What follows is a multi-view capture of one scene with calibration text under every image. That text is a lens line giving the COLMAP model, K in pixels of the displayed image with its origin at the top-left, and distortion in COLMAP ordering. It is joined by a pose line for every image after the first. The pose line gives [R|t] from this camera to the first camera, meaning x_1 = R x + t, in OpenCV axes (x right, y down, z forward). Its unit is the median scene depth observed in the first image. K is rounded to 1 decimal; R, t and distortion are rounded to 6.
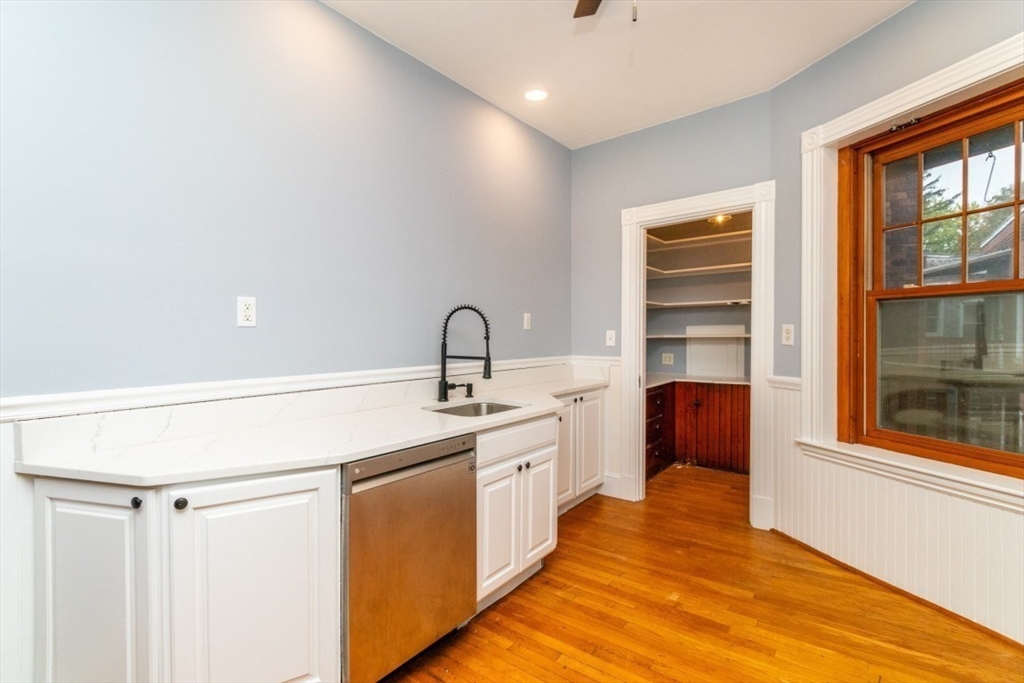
lens RADIAL K [[472.2, 0, 512.0], [0, 472.2, 341.5], [0, 0, 1]] dist [-0.000730, -0.000565]
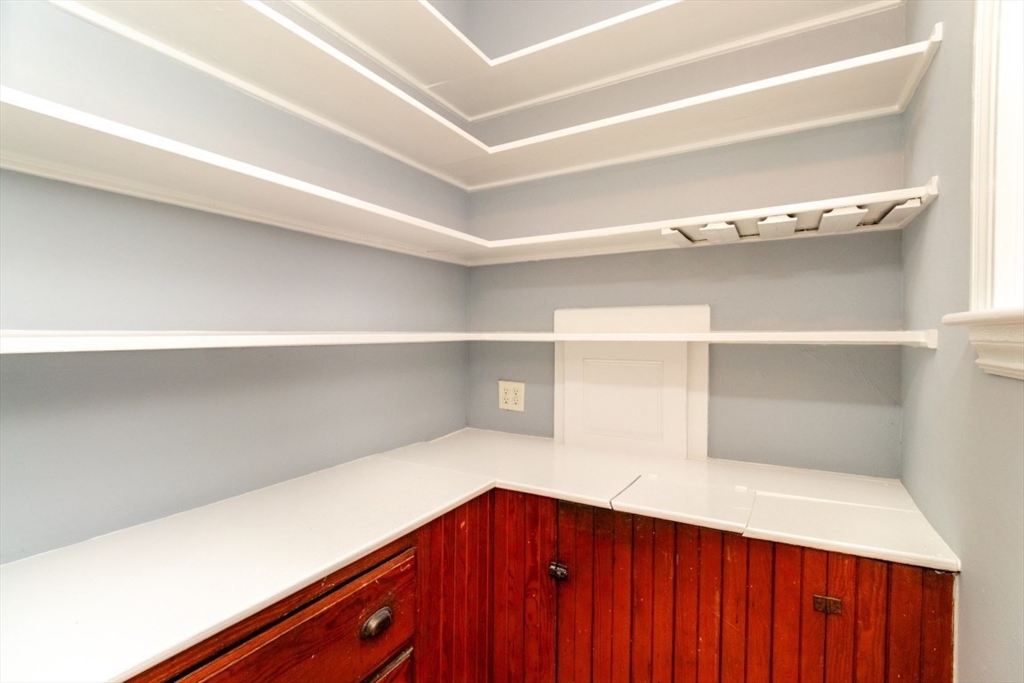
lens RADIAL K [[477.3, 0, 508.2], [0, 477.3, 336.3], [0, 0, 1]] dist [-0.000626, -0.001857]
pose [[0.992068, 0.010788, 0.125242, 0.288846], [-0.010379, 0.999938, -0.003917, -0.010894], [-0.125276, 0.002586, 0.992119, 0.637553]]
